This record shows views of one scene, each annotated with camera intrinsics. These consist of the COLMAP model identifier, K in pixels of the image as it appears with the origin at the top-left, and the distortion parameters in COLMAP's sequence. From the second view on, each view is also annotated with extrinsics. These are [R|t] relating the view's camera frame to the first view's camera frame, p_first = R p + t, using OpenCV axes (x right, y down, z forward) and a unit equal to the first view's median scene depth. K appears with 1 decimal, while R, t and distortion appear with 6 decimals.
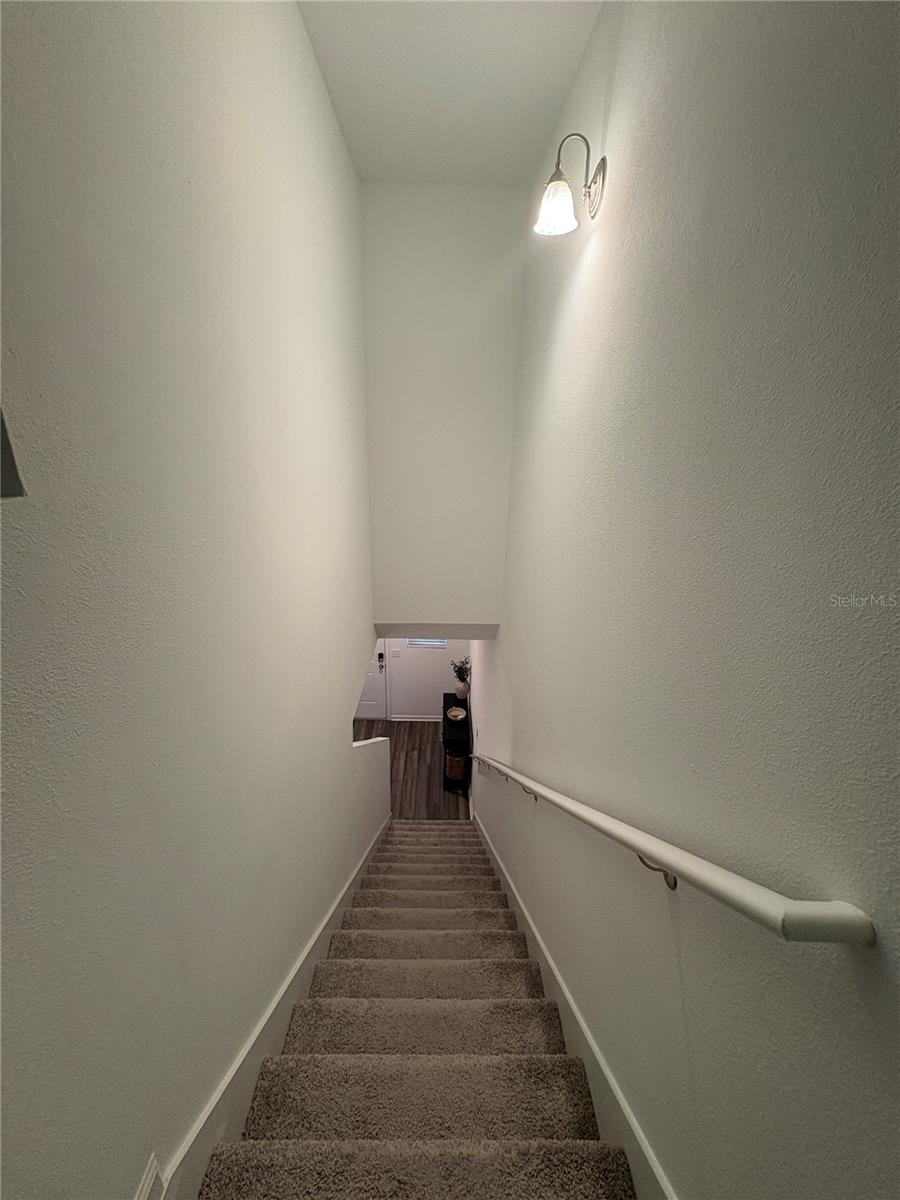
lens RADIAL K [[477.4, 0, 450.0], [0, 477.4, 600.0], [0, 0, 1]] dist [0.000869, 0.000249]
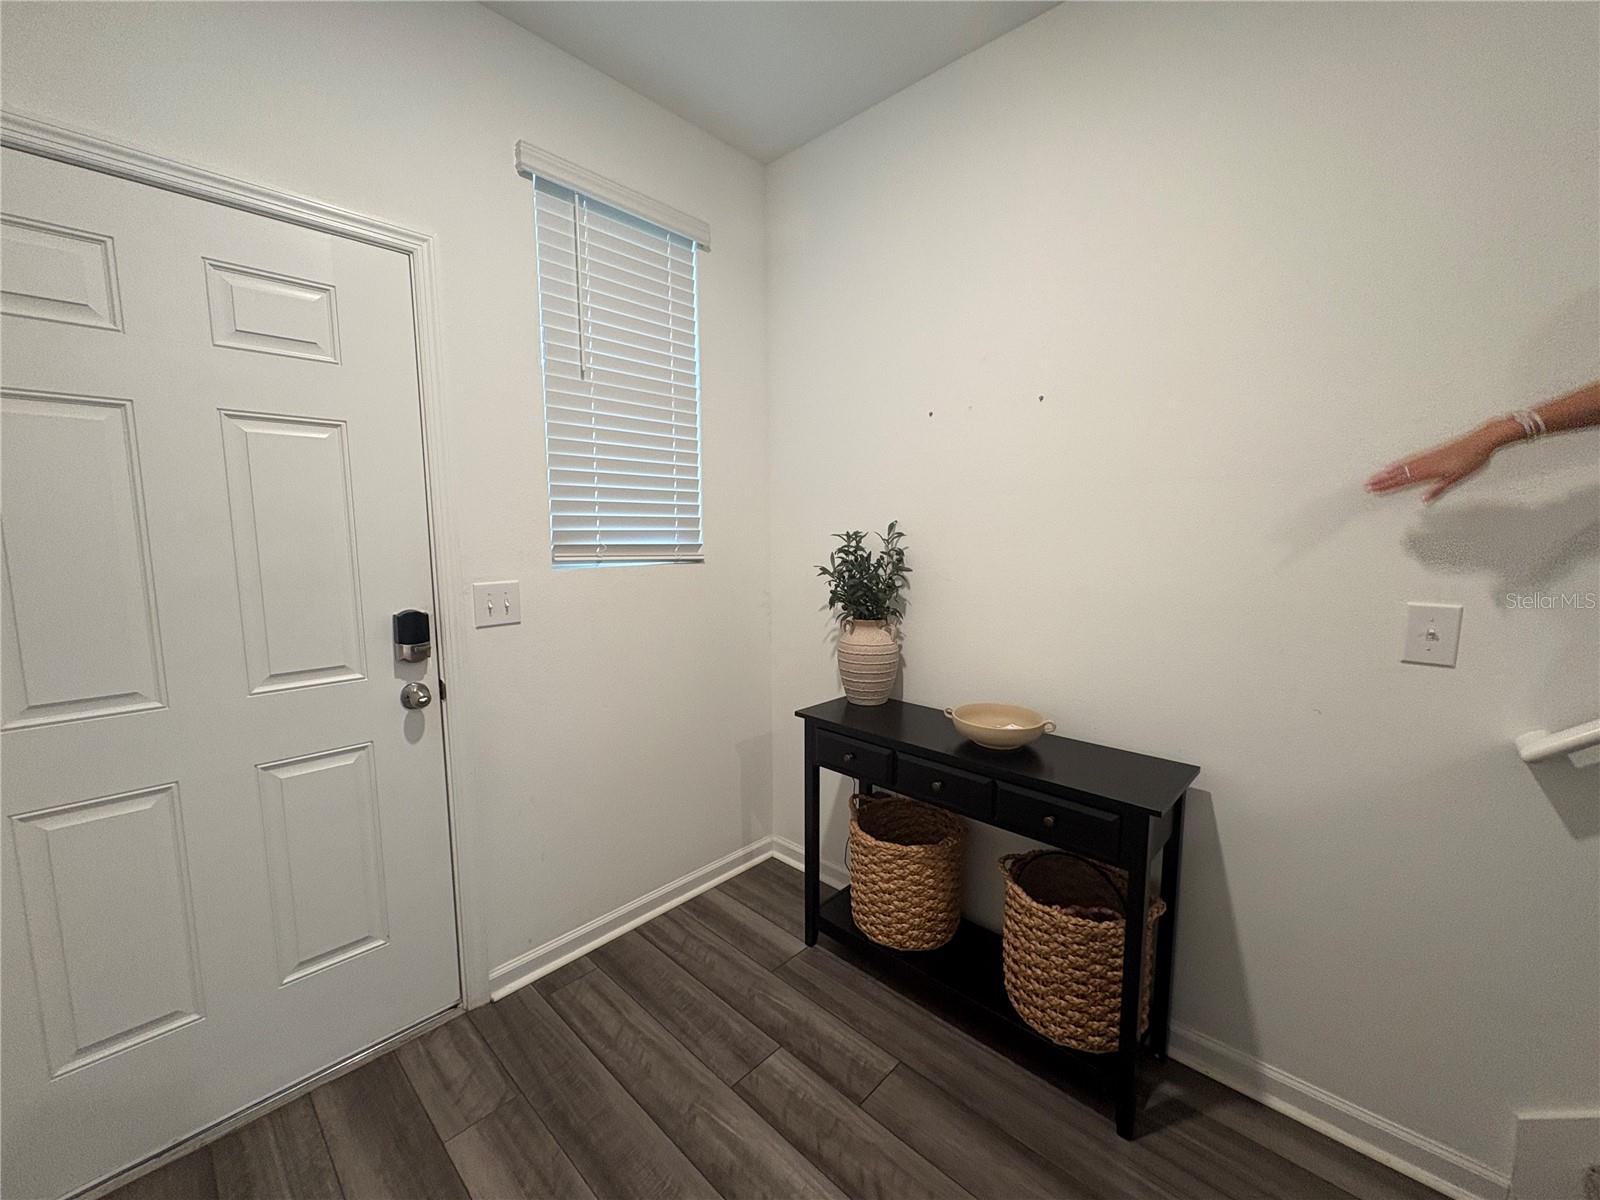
lens RADIAL K [[636.6, 0, 800.0], [0, 636.6, 600.0], [0, 0, 1]] dist [0.000869, 0.000249]
pose [[0.692673, -0.107515, 0.713193, -0.211569], [0.270230, 0.955486, -0.118414, 0.172686], [-0.668715, 0.274749, 0.690893, 0.741719]]
